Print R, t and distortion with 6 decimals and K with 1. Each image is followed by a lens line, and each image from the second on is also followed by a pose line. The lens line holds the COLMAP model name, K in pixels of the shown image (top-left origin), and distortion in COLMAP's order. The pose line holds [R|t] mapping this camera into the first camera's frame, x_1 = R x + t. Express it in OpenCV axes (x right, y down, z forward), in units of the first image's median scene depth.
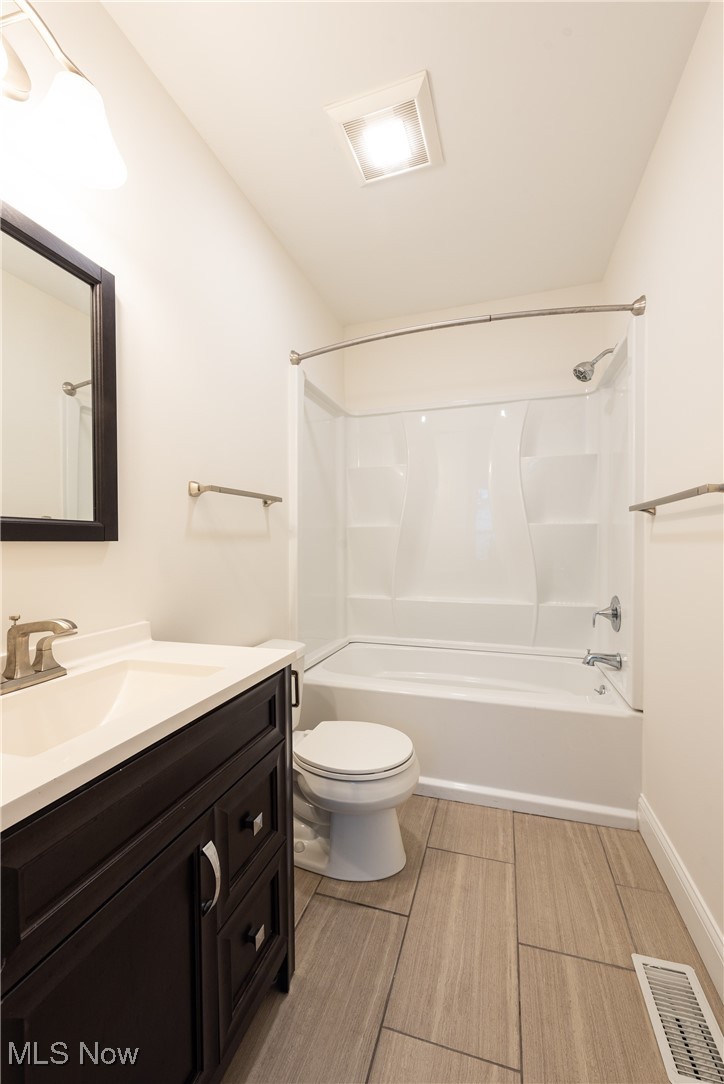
lens RADIAL K [[441.1, 0, 363.9], [0, 441.1, 536.1], [0, 0, 1]] dist [0.010744, -0.001182]
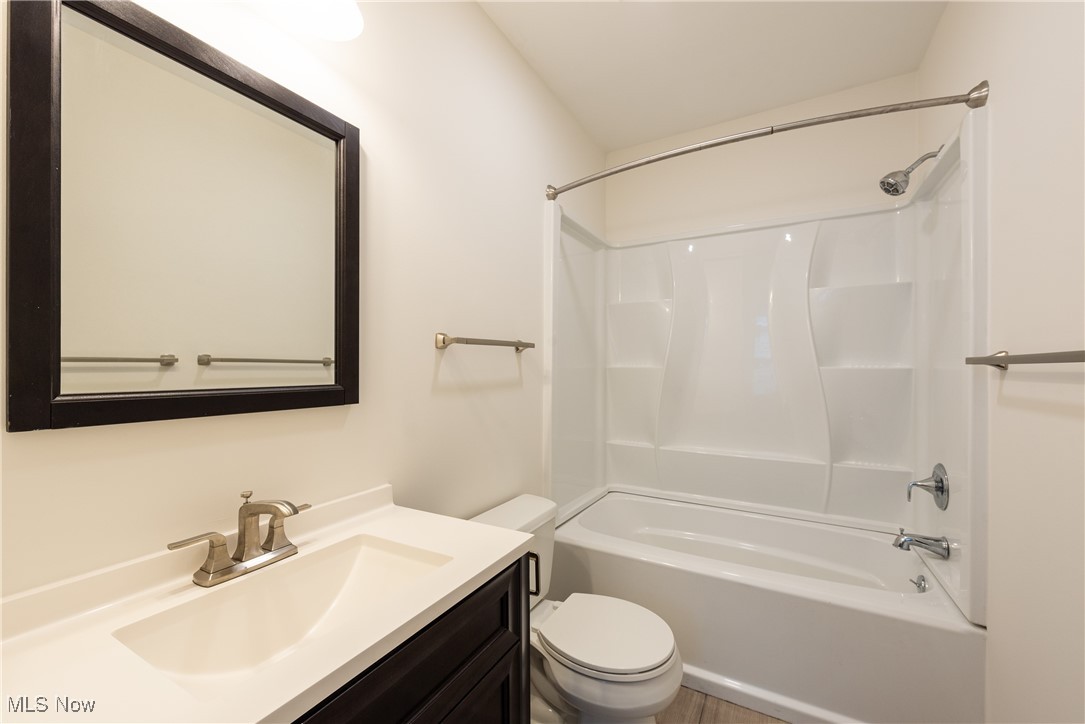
lens RADIAL K [[441.5, 0, 546.8], [0, 441.5, 370.4], [0, 0, 1]] dist [0.010744, -0.001182]
pose [[0.982336, -0.000557, -0.187123, 0.021987], [0.003154, 0.999903, 0.013582, -0.050618], [0.187098, -0.013932, 0.982243, 0.084826]]
